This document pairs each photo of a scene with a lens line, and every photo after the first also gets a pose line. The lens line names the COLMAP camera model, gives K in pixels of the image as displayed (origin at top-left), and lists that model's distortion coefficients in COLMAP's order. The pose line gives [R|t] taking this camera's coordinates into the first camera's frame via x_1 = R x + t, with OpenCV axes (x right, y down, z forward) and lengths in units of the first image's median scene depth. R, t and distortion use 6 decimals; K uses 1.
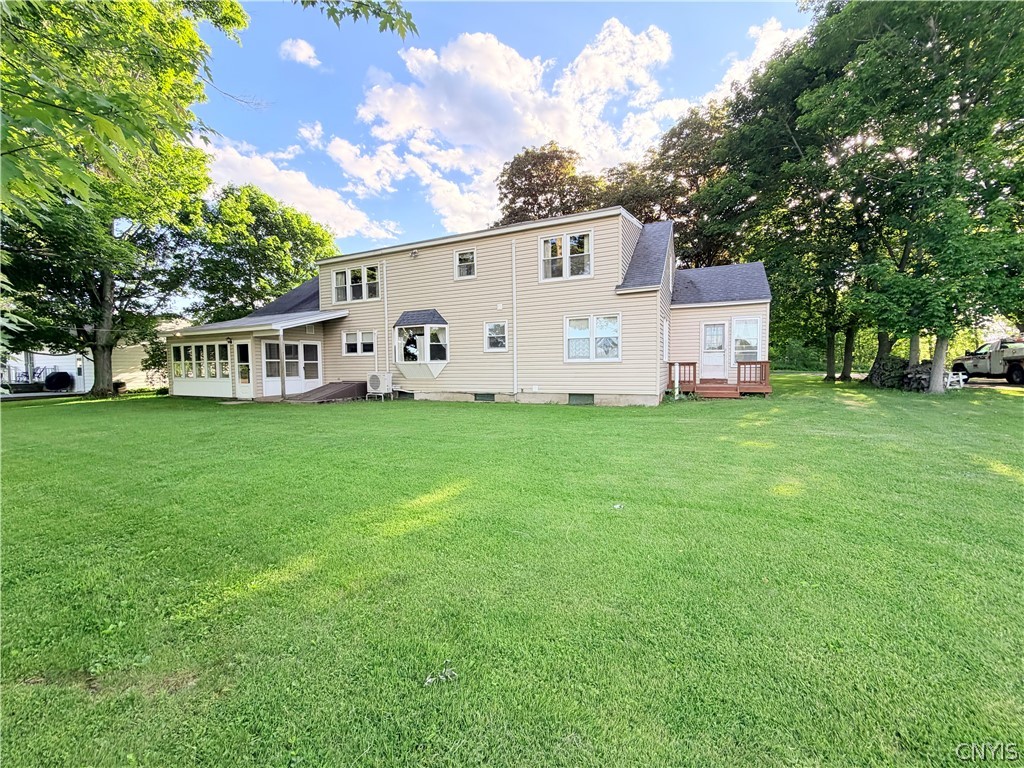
lens RADIAL K [[411.6, 0, 512.0], [0, 411.6, 384.0], [0, 0, 1]] dist [-0.000326, -0.000048]
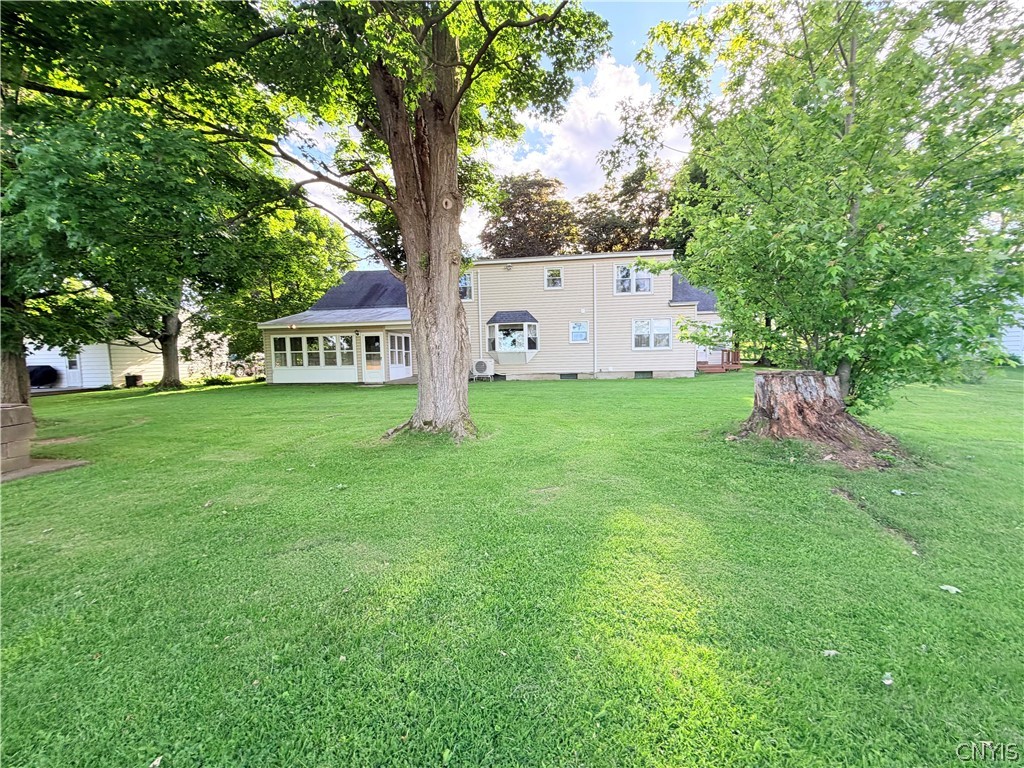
lens RADIAL K [[411.6, 0, 512.0], [0, 411.6, 384.0], [0, 0, 1]] dist [-0.000326, -0.000048]
pose [[0.952586, -0.026202, 0.303139, -0.645918], [0.022513, 0.999624, 0.015658, 0.030981], [-0.303436, -0.008091, 0.952818, -0.243643]]
